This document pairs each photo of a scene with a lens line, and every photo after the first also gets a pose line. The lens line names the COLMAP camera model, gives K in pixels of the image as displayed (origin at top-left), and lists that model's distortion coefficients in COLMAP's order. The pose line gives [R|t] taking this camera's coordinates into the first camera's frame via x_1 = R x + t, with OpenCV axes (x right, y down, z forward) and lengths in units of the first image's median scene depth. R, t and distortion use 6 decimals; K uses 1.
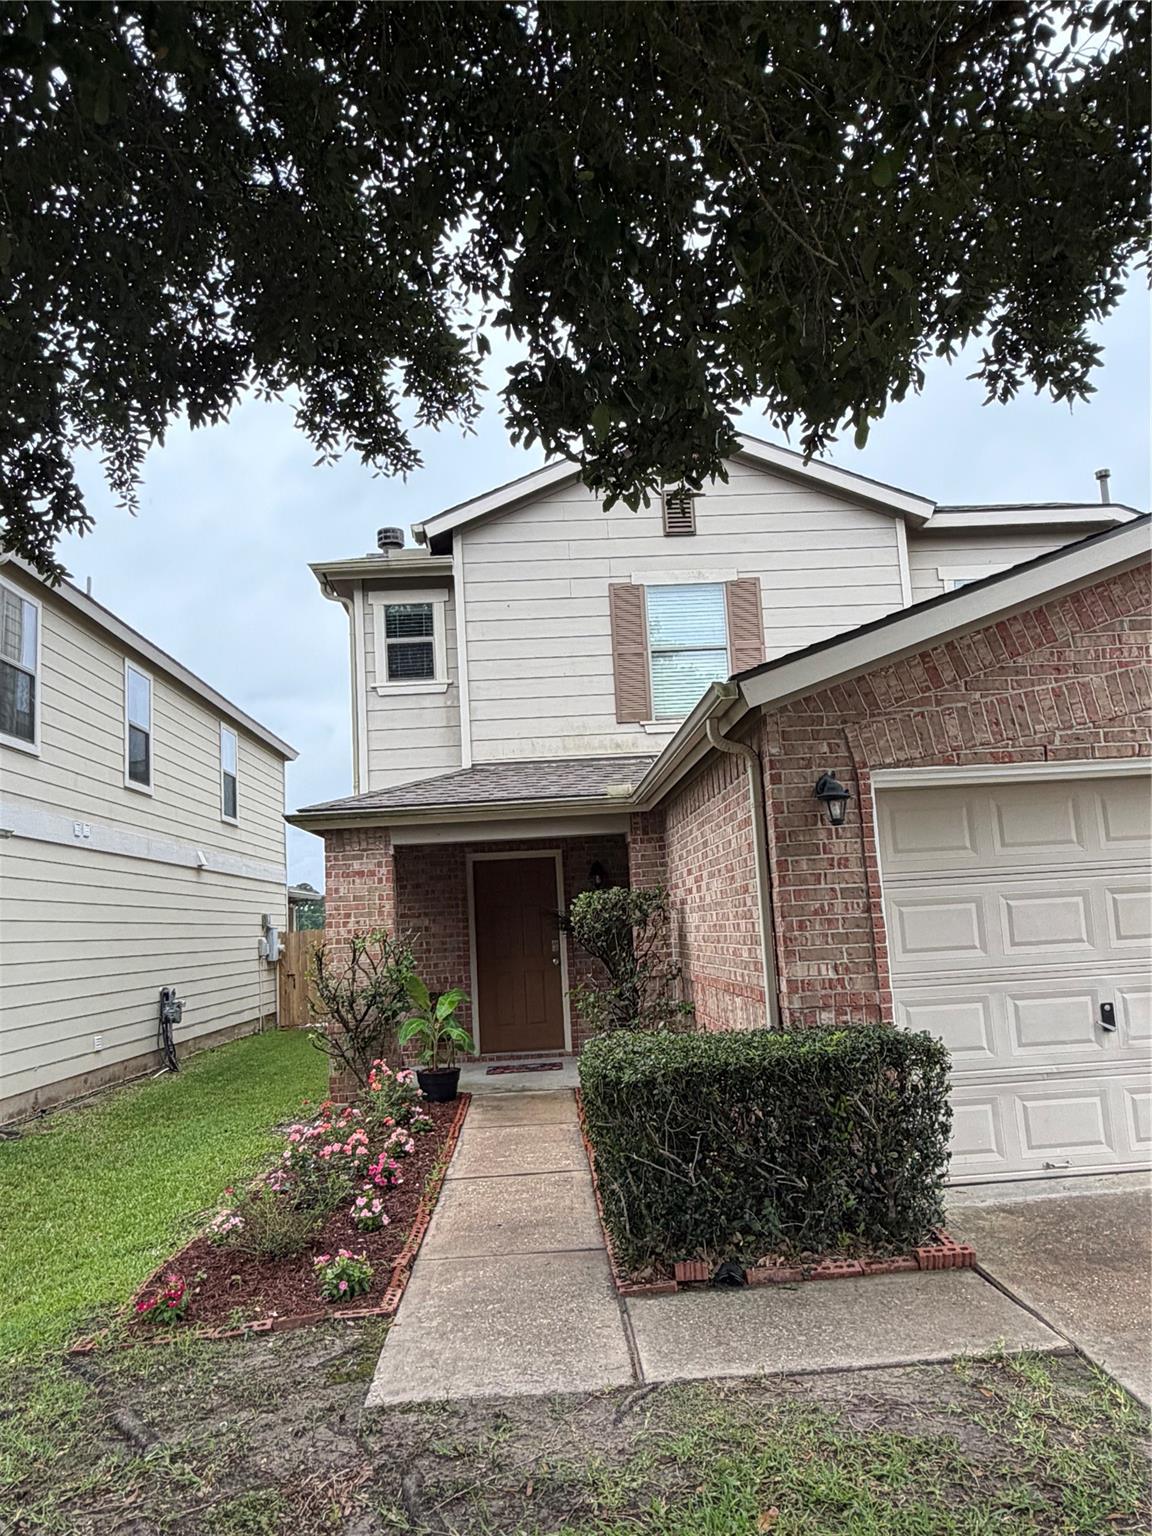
lens RADIAL K [[1131.4, 0, 585.3], [0, 1131.4, 771.3], [0, 0, 1]] dist [0.000691, -0.001502]
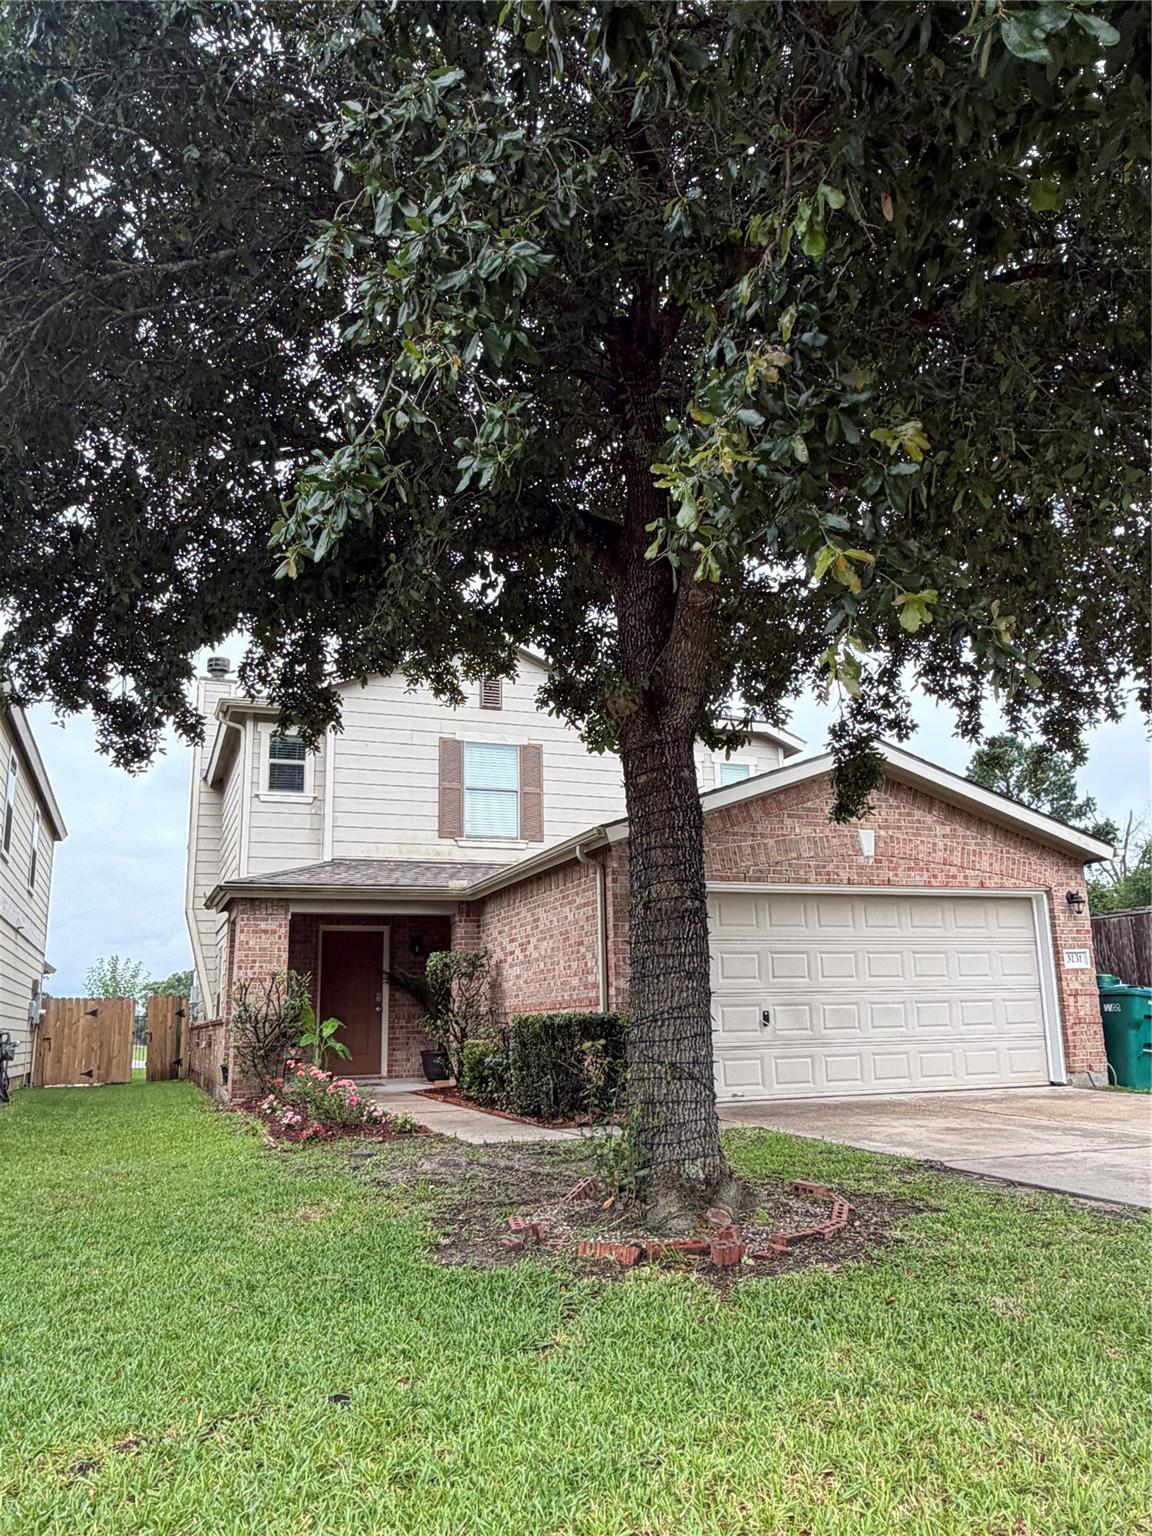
lens RADIAL K [[1131.4, 0, 585.3], [0, 1131.4, 771.3], [0, 0, 1]] dist [0.000691, -0.001502]
pose [[0.948748, 0.103409, 0.298637, -0.228811], [-0.072520, 0.990973, -0.112753, 0.021211], [-0.307601, 0.085317, 0.947683, -0.389795]]
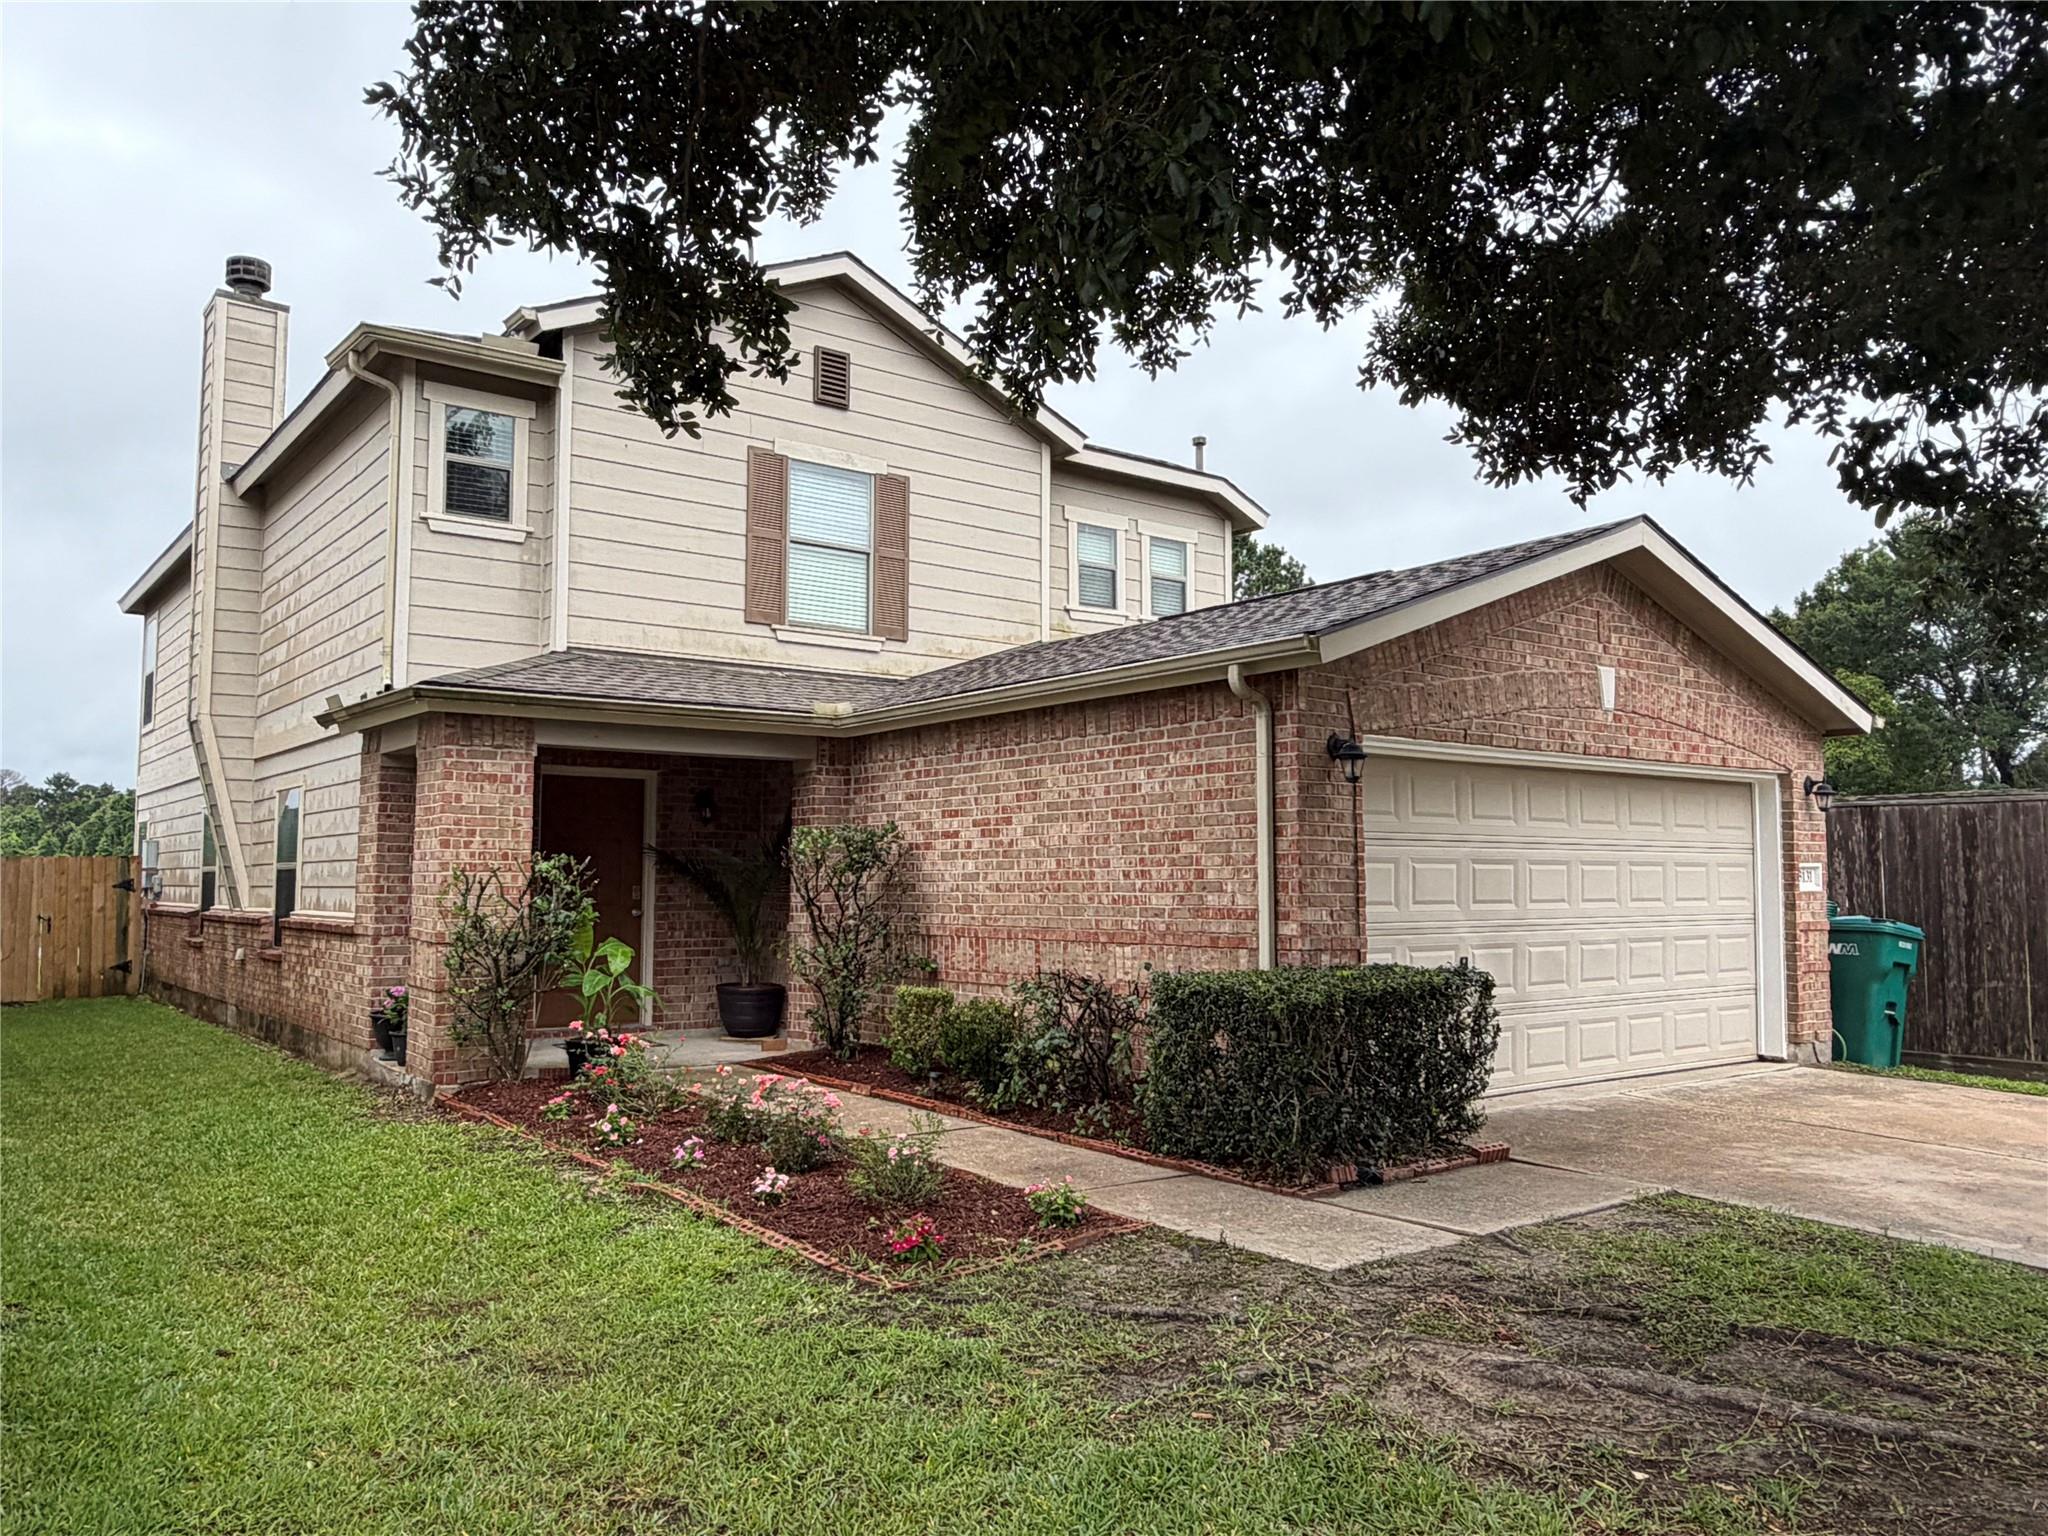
lens RADIAL K [[1508.5, 0, 1019.5], [0, 1508.5, 775.5], [0, 0, 1]] dist [0.000691, -0.001502]
pose [[0.821345, 0.098909, 0.561791, -0.410376], [-0.124443, 0.992200, 0.007250, 0.034240], [-0.556692, -0.075866, 0.827248, -0.003270]]
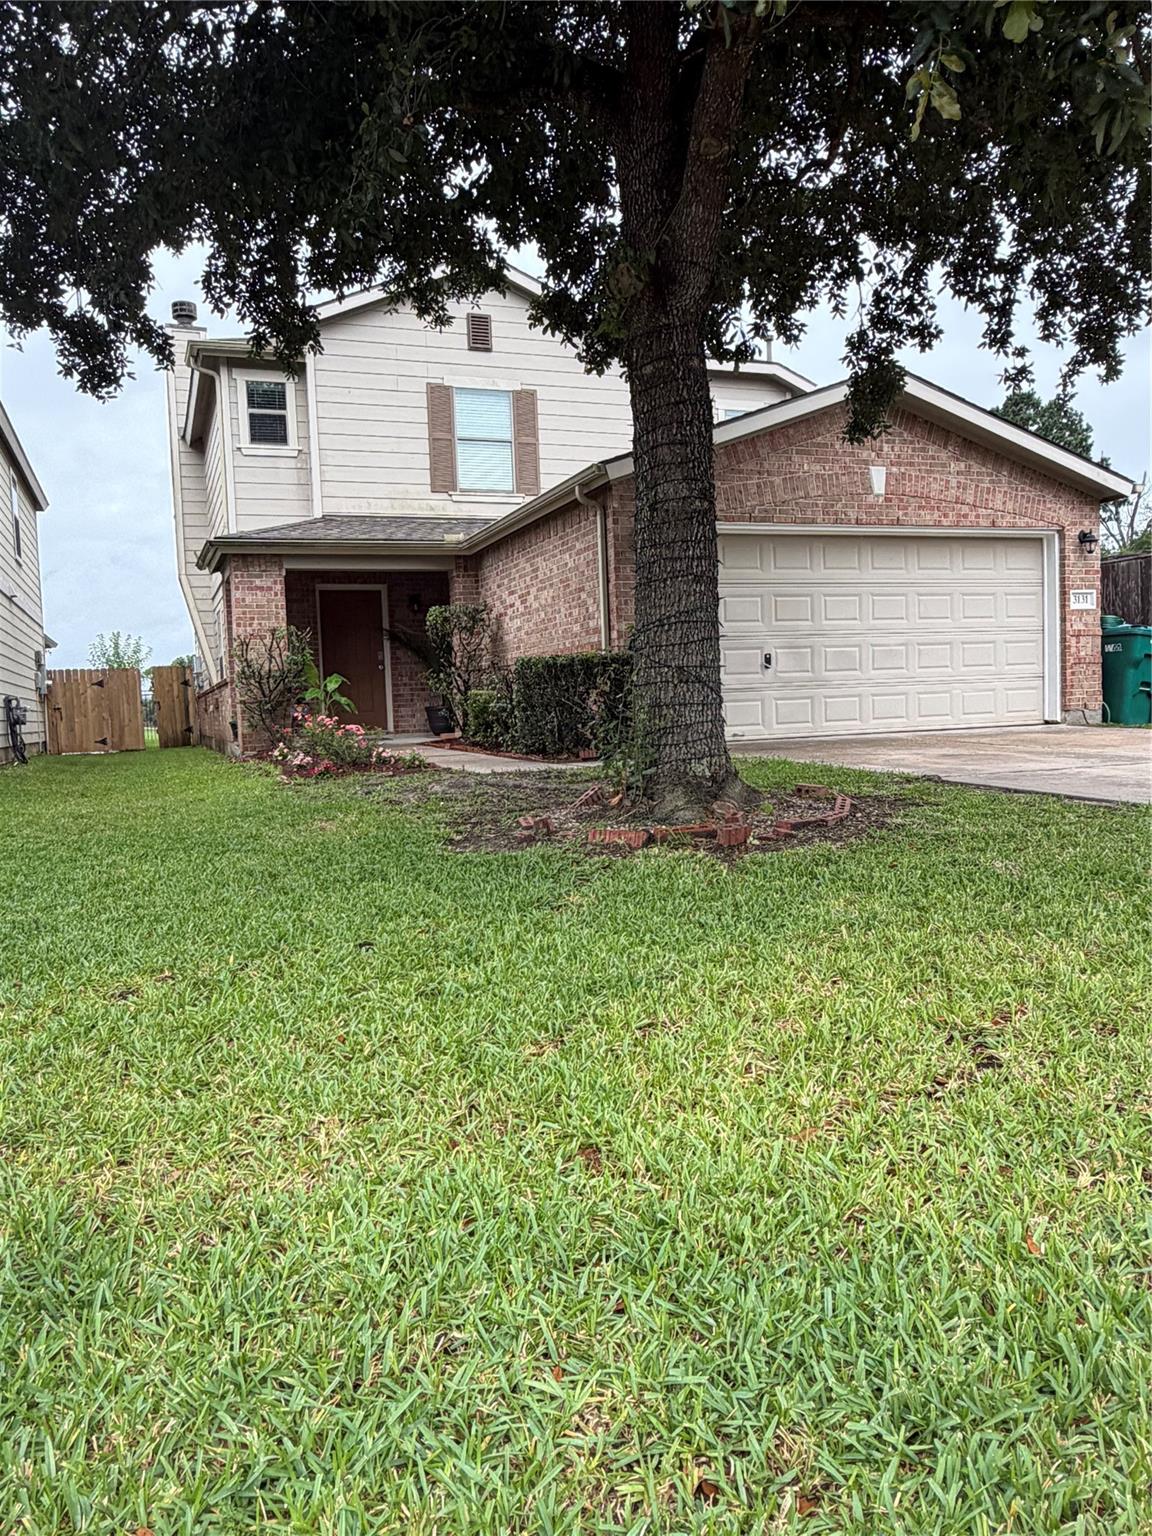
lens RADIAL K [[1132.1, 0, 584.2], [0, 1132.1, 762.5], [0, 0, 1]] dist [0.001761, -0.002807]
pose [[0.949395, 0.002983, 0.314071, -0.224997], [-0.056065, 0.985505, 0.160116, 0.050061], [-0.309041, -0.169621, 0.935800, -0.376157]]
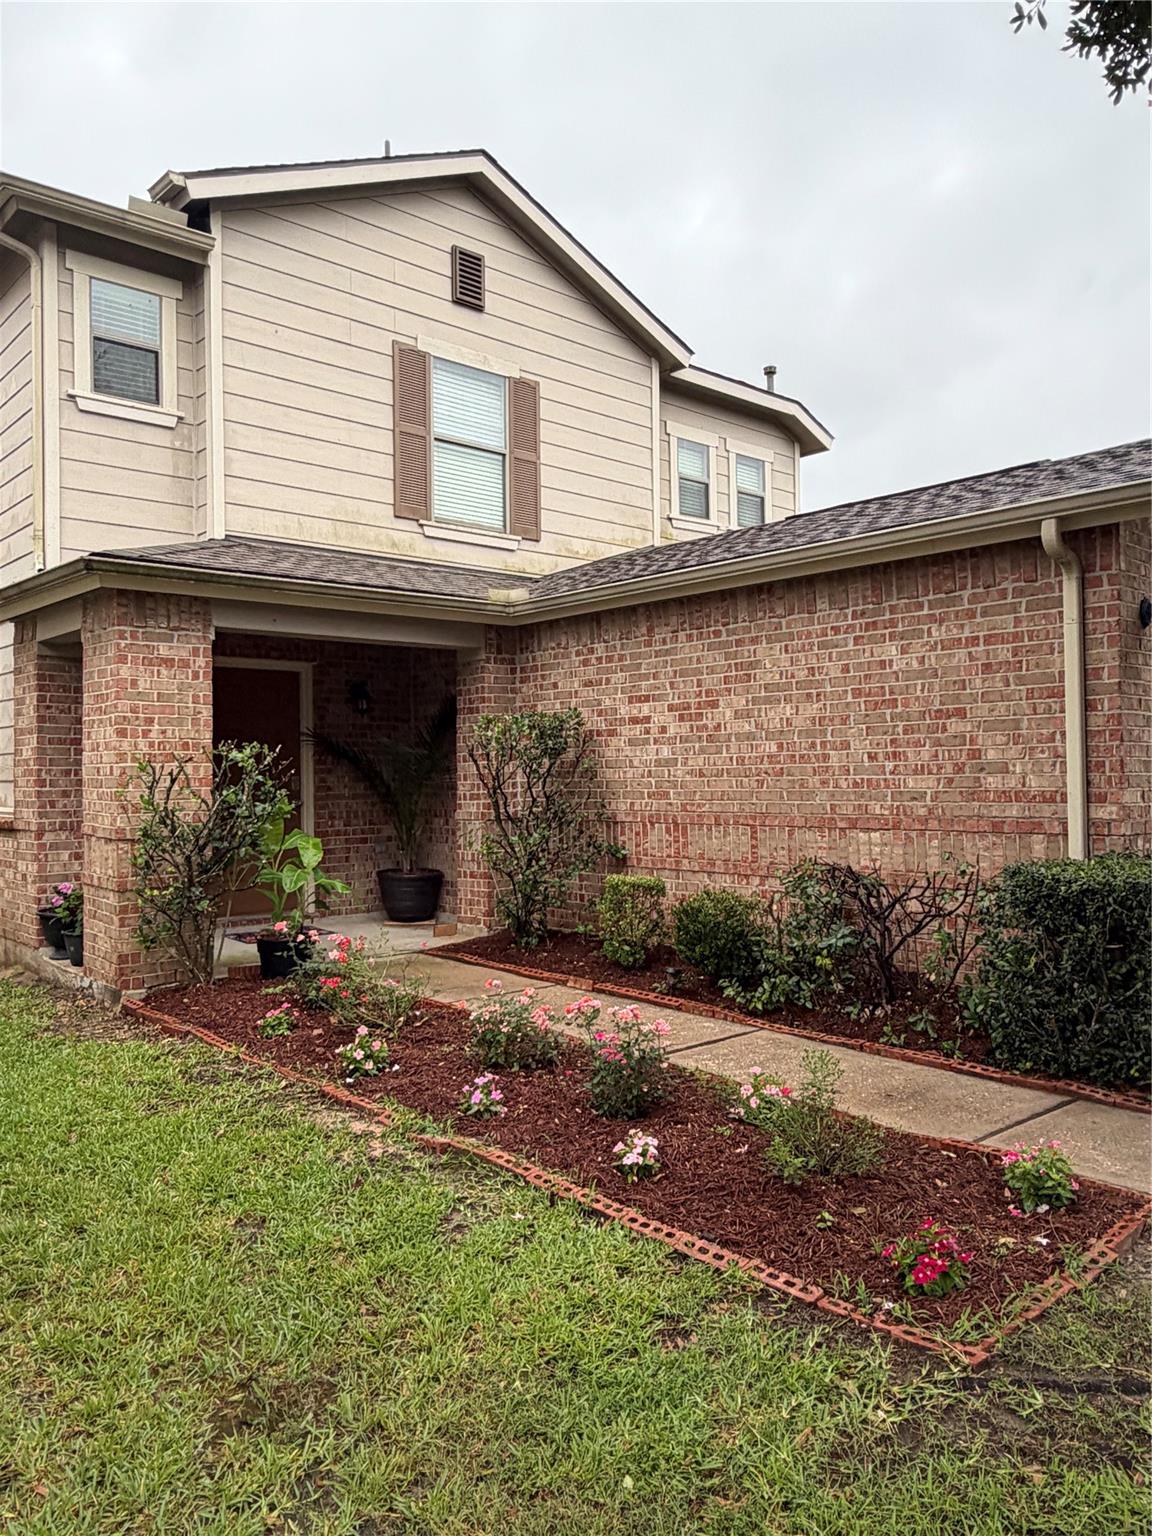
lens RADIAL K [[1129.8, 0, 576.0], [0, 1129.8, 768.0], [0, 0, 1]] dist [0.002138, -0.000989]
pose [[0.773671, 0.051458, 0.631494, -0.383276], [-0.117802, 0.991000, 0.063572, 0.071366], [-0.622540, -0.123575, 0.772770, 0.269623]]
